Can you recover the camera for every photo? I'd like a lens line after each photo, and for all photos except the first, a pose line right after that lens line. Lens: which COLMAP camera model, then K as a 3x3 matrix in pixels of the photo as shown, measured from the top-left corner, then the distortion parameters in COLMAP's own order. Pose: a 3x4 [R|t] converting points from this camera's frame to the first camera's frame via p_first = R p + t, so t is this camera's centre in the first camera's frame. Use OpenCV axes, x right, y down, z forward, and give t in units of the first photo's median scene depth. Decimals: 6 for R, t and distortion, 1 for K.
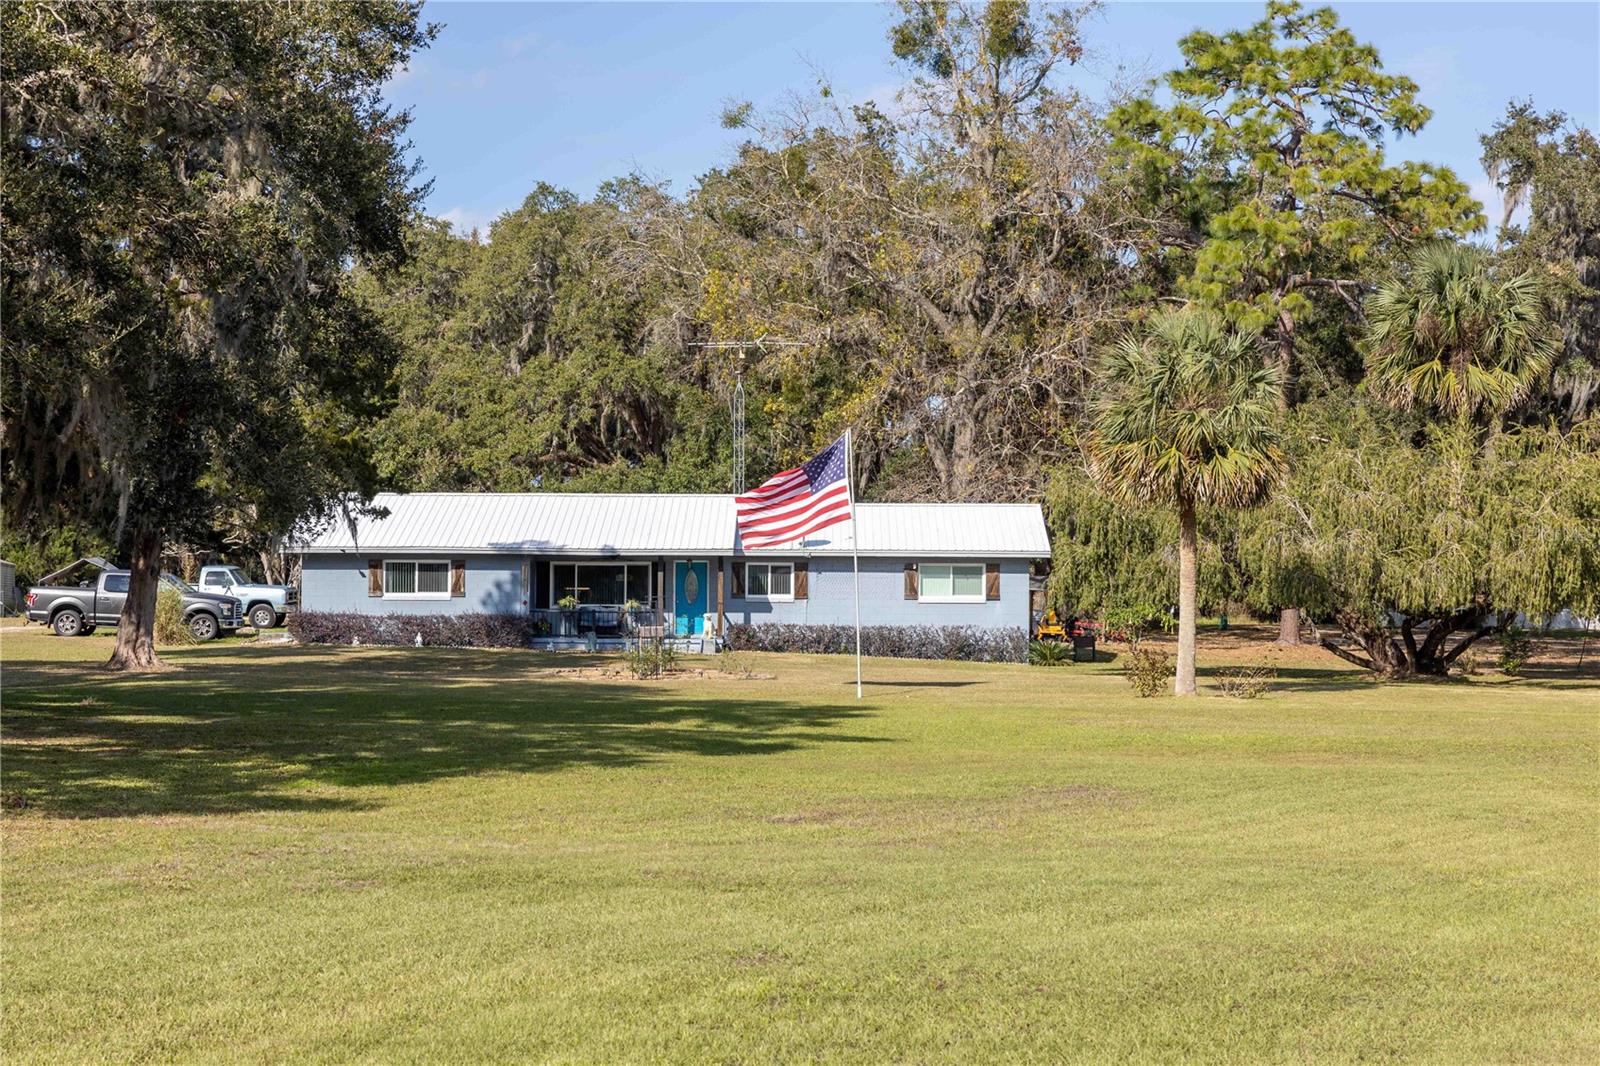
lens RADIAL K [[3189.2, 0, 799.0], [0, 3189.2, 535.7], [0, 0, 1]] dist [0.061030, 0.000000]
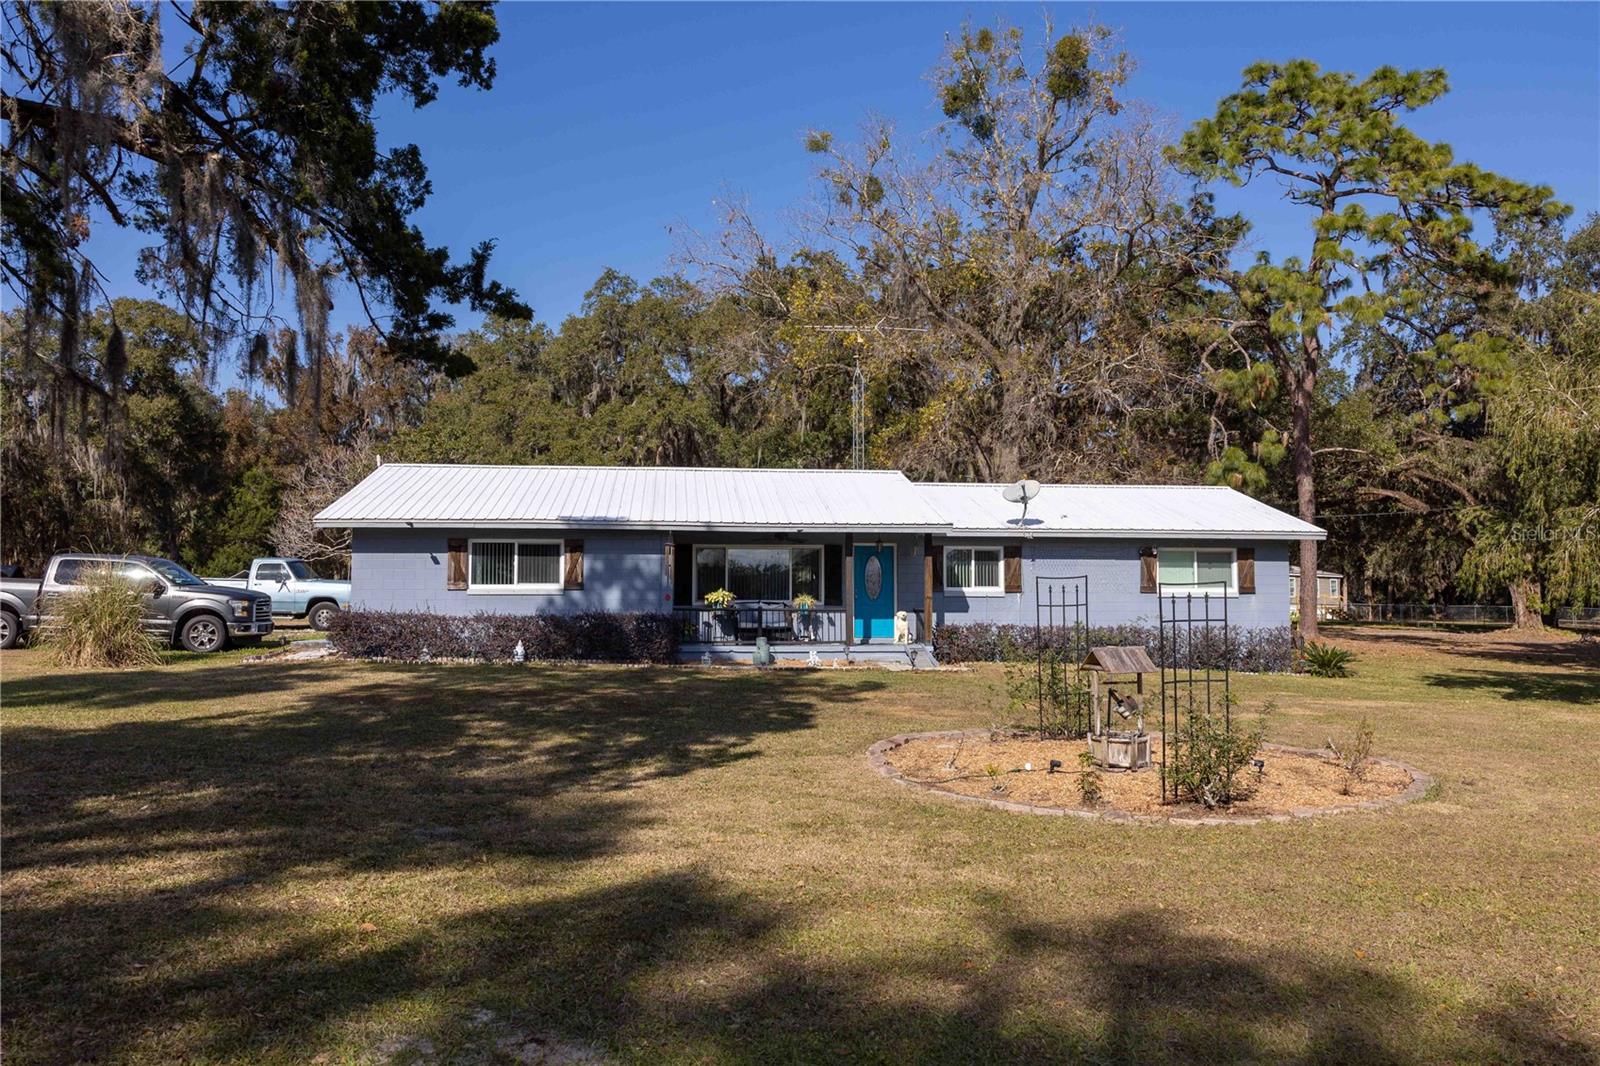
lens RADIAL K [[1286.1, 0, 806.6], [0, 1286.1, 529.9], [0, 0, 1]] dist [0.035188, 0.006356]
pose [[0.993331, 0.004194, 0.115220, -0.084318], [0.000122, 0.999300, -0.037418, 0.015773], [-0.115296, 0.037183, 0.992635, 0.672566]]
